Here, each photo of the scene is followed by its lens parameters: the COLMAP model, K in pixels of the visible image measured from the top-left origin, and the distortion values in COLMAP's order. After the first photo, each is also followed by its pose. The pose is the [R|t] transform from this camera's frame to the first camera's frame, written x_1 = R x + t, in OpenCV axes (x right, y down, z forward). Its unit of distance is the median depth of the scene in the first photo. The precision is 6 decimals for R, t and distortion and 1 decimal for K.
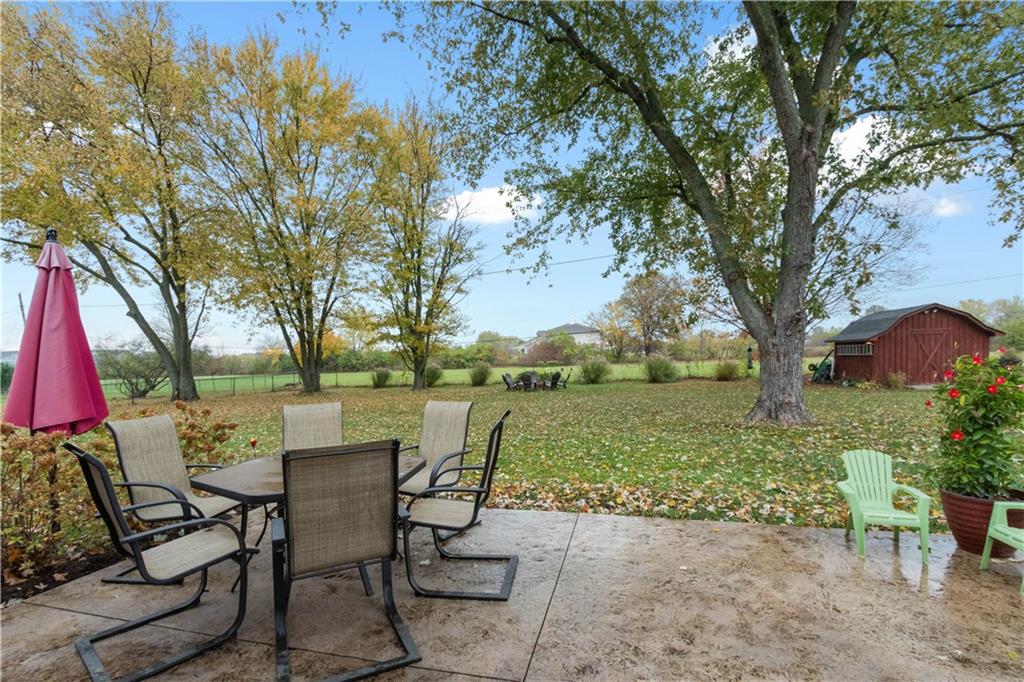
lens RADIAL K [[489.0, 0, 509.8], [0, 489.0, 356.4], [0, 0, 1]] dist [-0.000959, 0.000041]
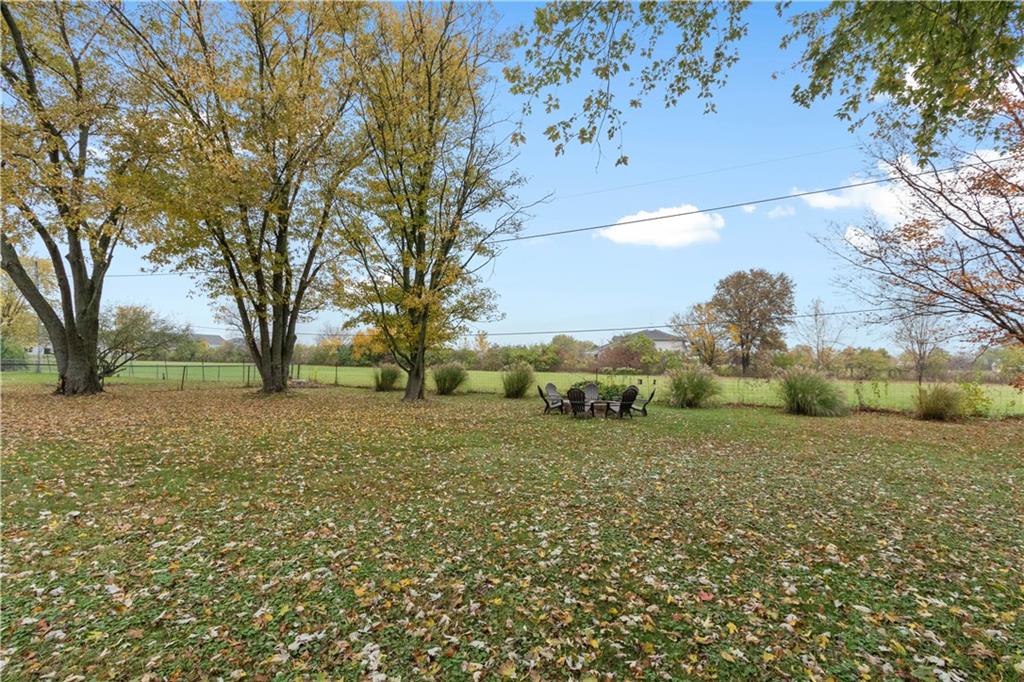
lens RADIAL K [[466.1, 0, 510.7], [0, 466.1, 336.4], [0, 0, 1]] dist [0.000868, 0.000093]
pose [[0.985567, 0.045890, -0.162949, 0.036400], [-0.054050, 0.997478, -0.046000, 0.004681], [0.160427, 0.054144, 0.985562, 0.367965]]
